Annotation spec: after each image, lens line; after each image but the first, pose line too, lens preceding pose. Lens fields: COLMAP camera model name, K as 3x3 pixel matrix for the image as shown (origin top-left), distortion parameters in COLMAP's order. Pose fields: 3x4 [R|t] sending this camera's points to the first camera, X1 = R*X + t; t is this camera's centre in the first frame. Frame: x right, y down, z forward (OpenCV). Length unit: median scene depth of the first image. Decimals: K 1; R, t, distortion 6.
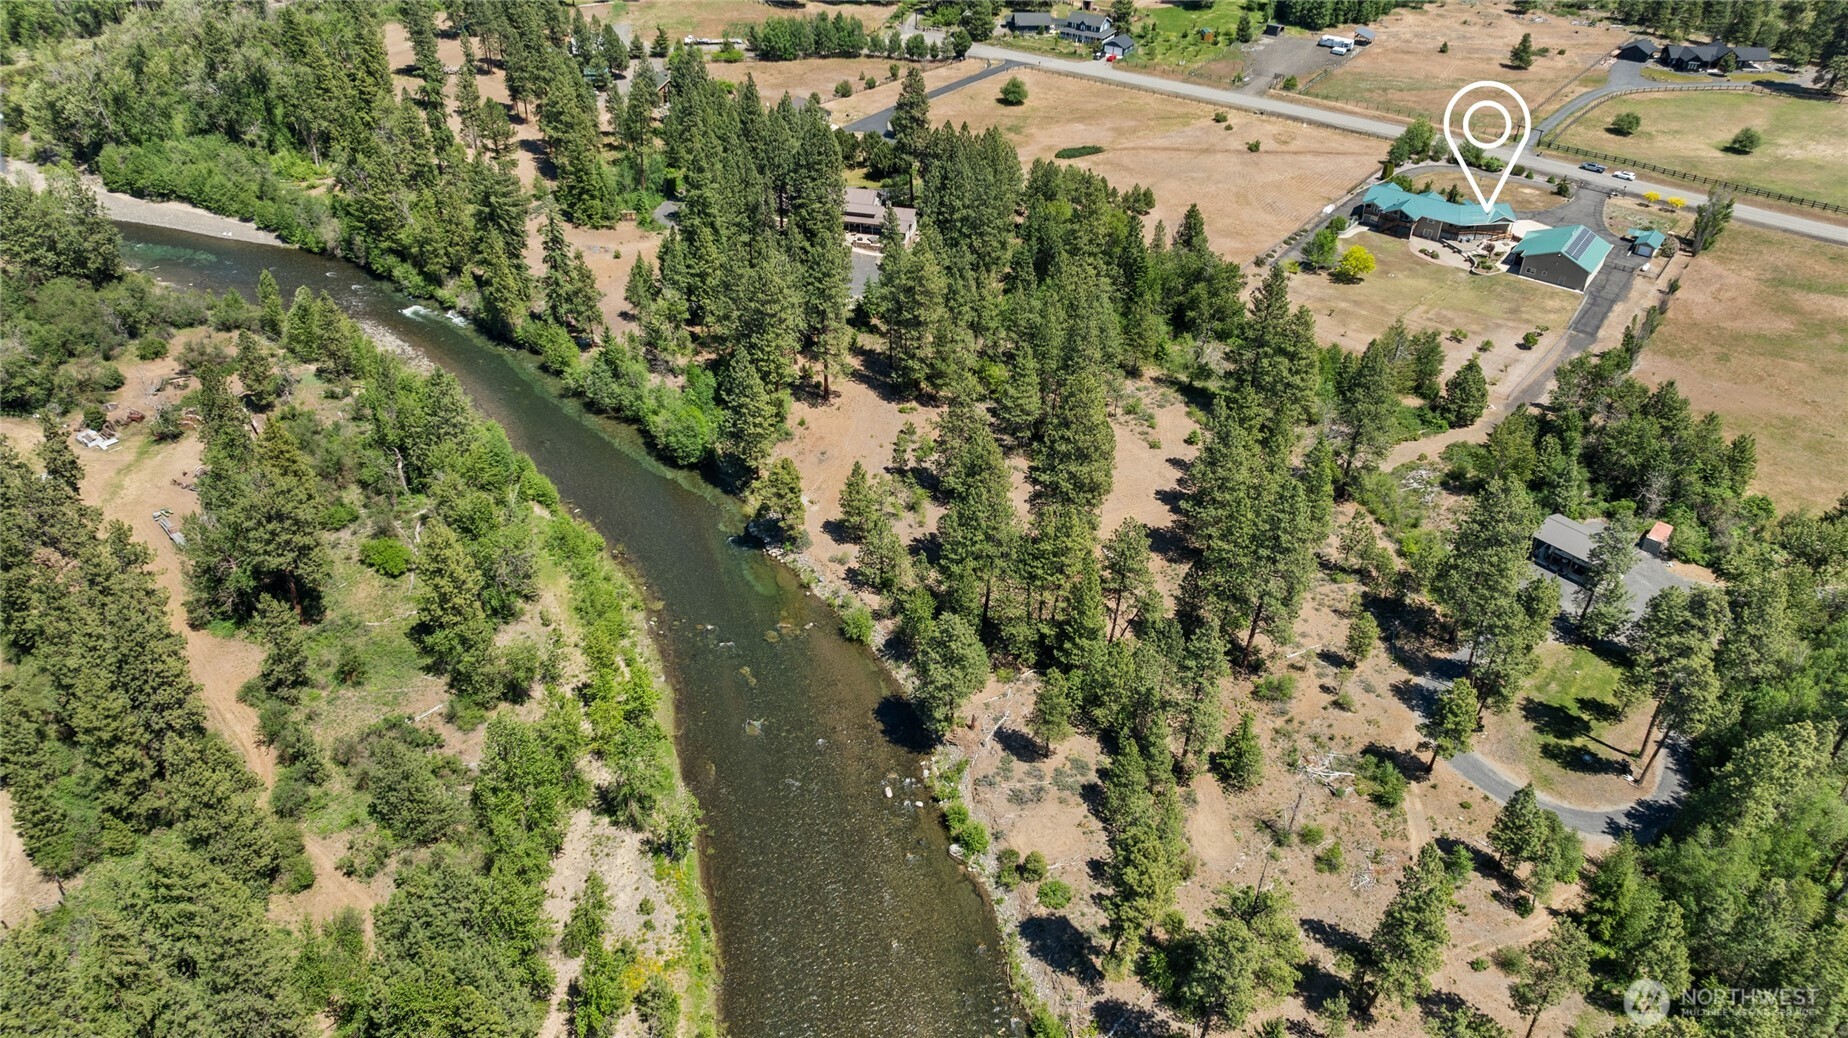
lens RADIAL K [[1294.4, 0, 927.0], [0, 1294.4, 519.4], [0, 0, 1]] dist [-0.024221, 0.001949]
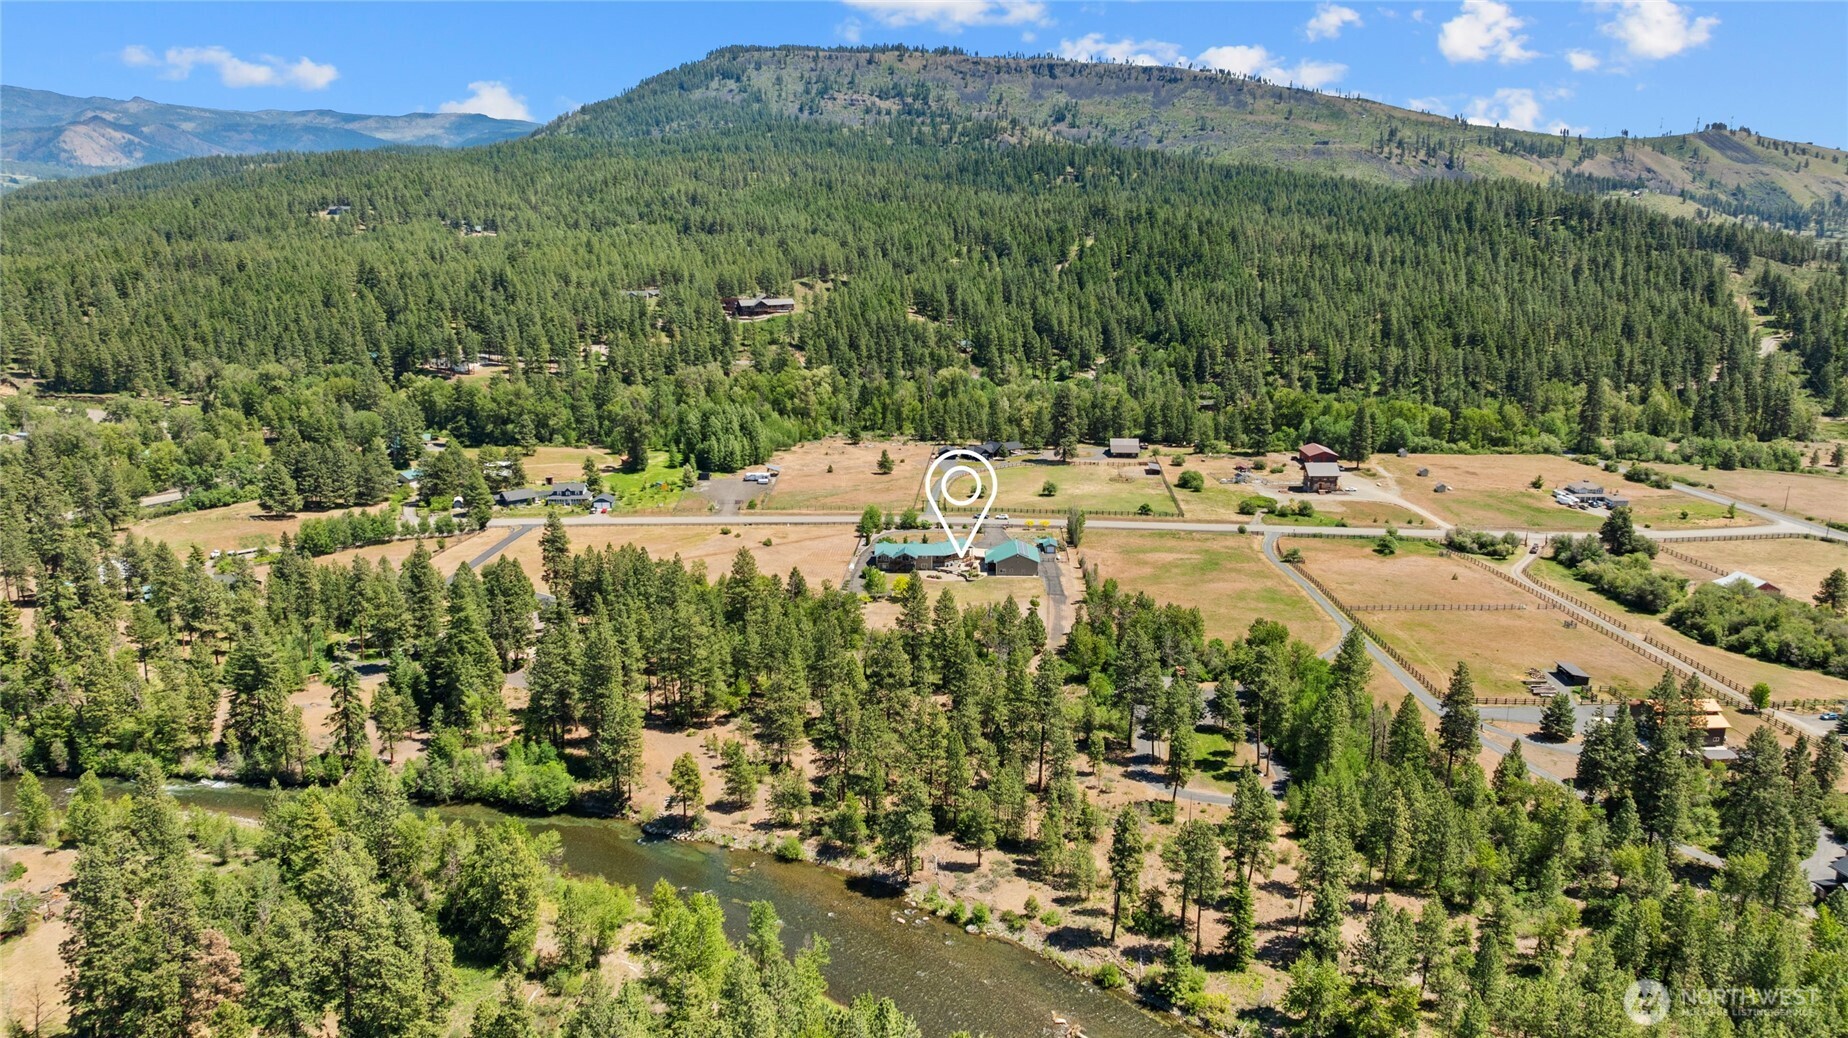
lens RADIAL K [[1294.4, 0, 927.0], [0, 1294.4, 519.4], [0, 0, 1]] dist [-0.024221, 0.001949]
pose [[0.820634, -0.148945, 0.551702, -0.397692], [0.341131, 0.902230, -0.263839, 0.111479], [-0.458464, 0.404718, 0.791210, -0.157650]]
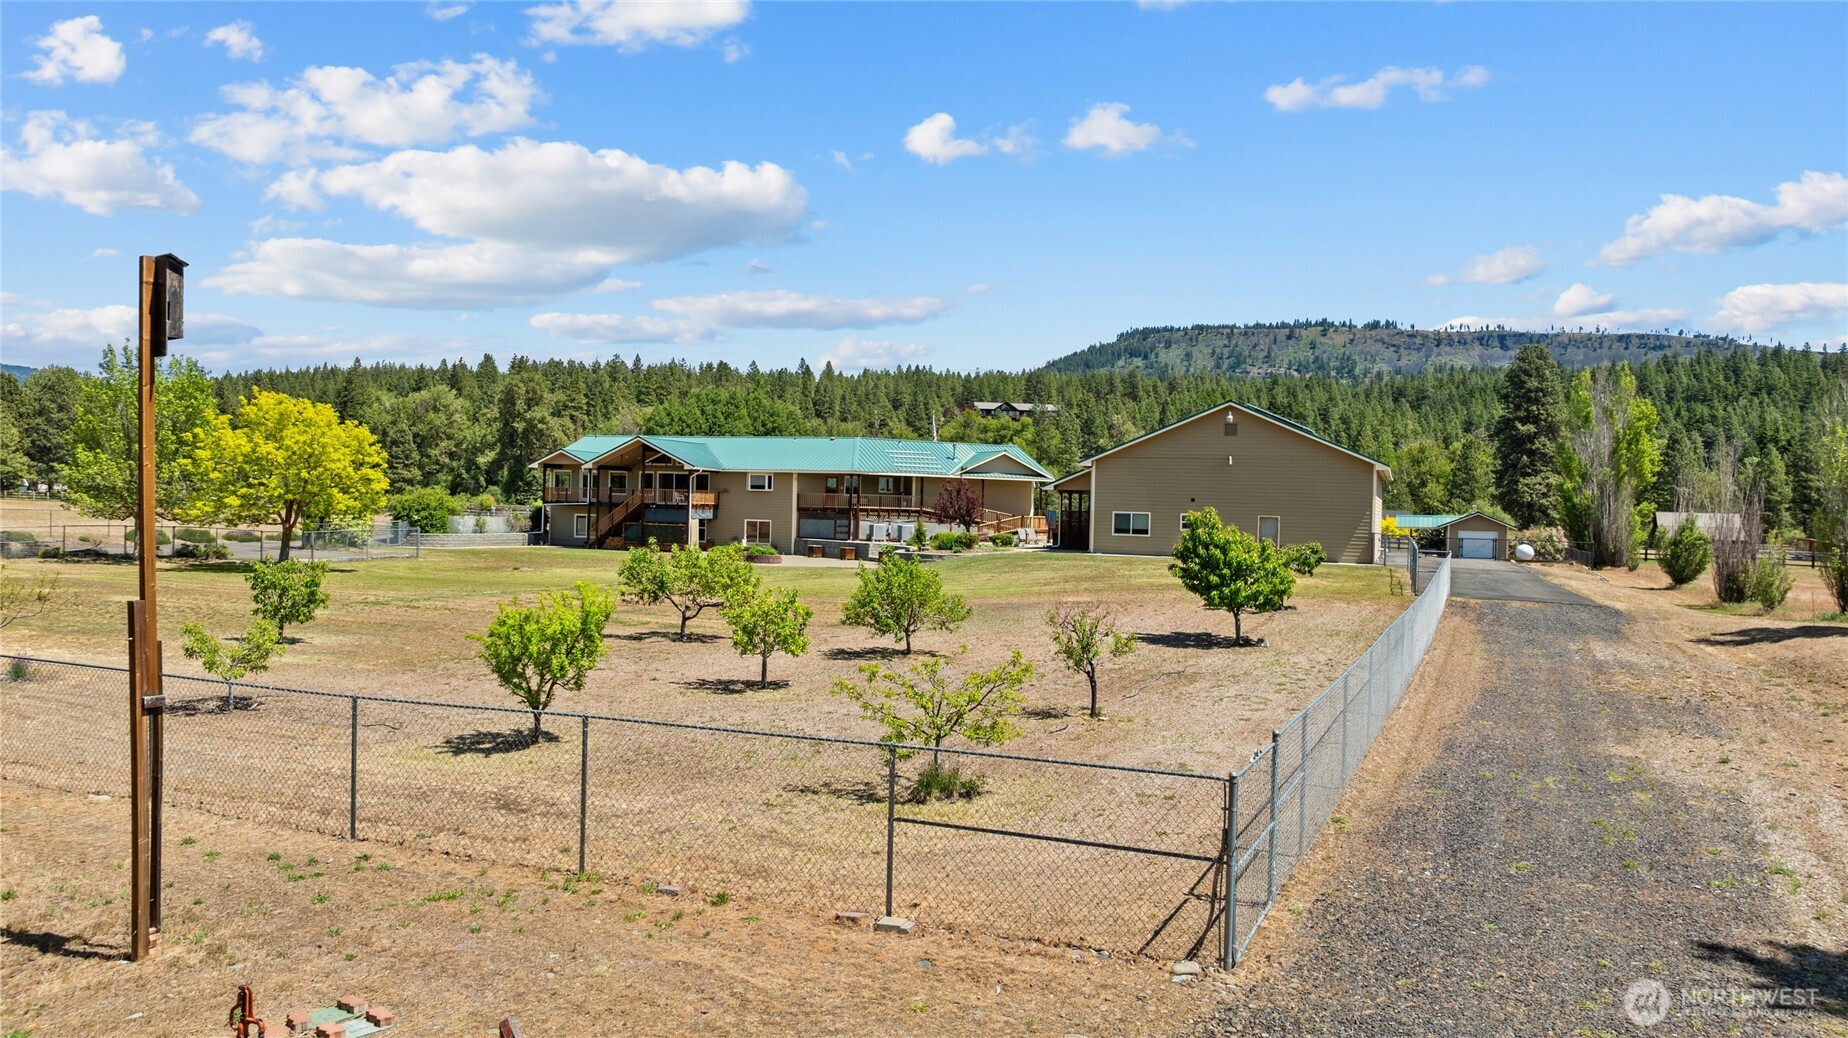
lens RADIAL K [[1294.4, 0, 927.0], [0, 1294.4, 519.4], [0, 0, 1]] dist [-0.024221, 0.001949]
pose [[0.960535, 0.017798, 0.277590, 0.353482], [0.146152, 0.816805, -0.558094, -0.068169], [-0.236670, 0.576639, 0.781969, 0.790389]]
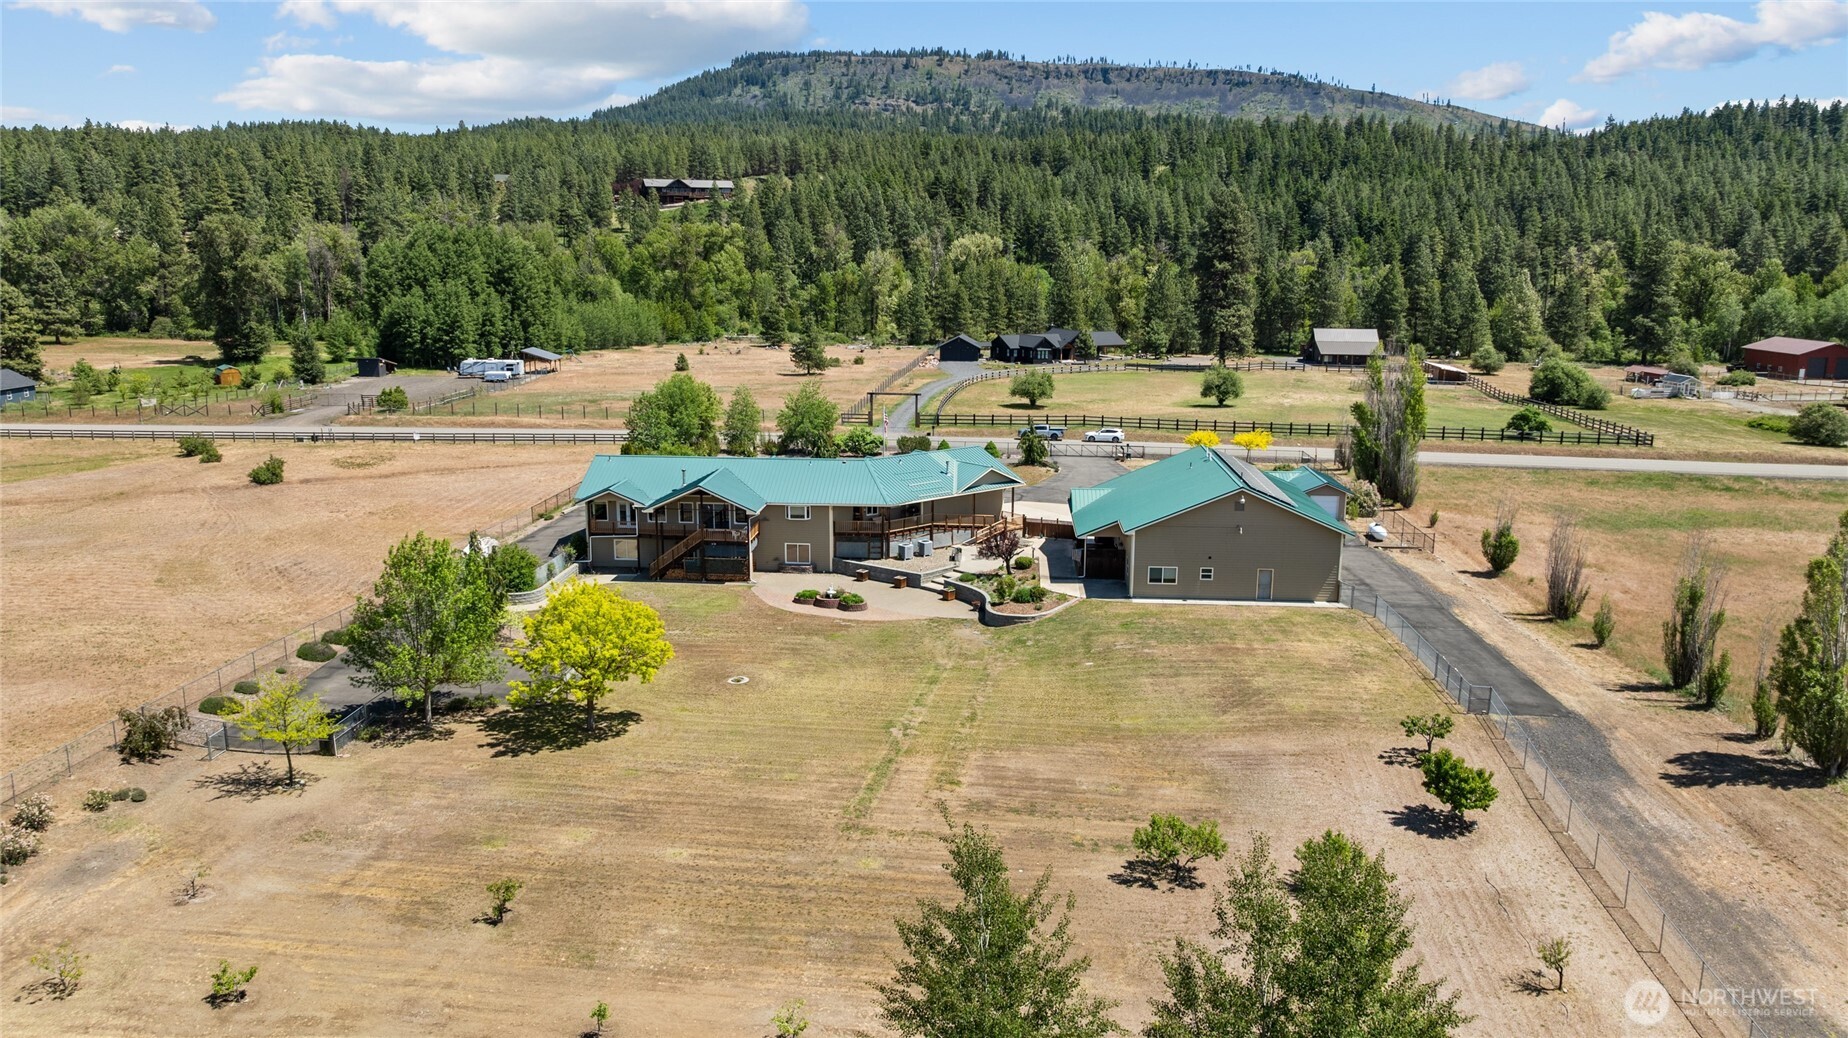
lens RADIAL K [[1294.4, 0, 927.0], [0, 1294.4, 519.4], [0, 0, 1]] dist [-0.024221, 0.001949]
pose [[0.839299, -0.113235, 0.531747, 0.251233], [0.318539, 0.895029, -0.312181, -0.122281], [-0.440579, 0.431395, 0.787266, 0.744227]]
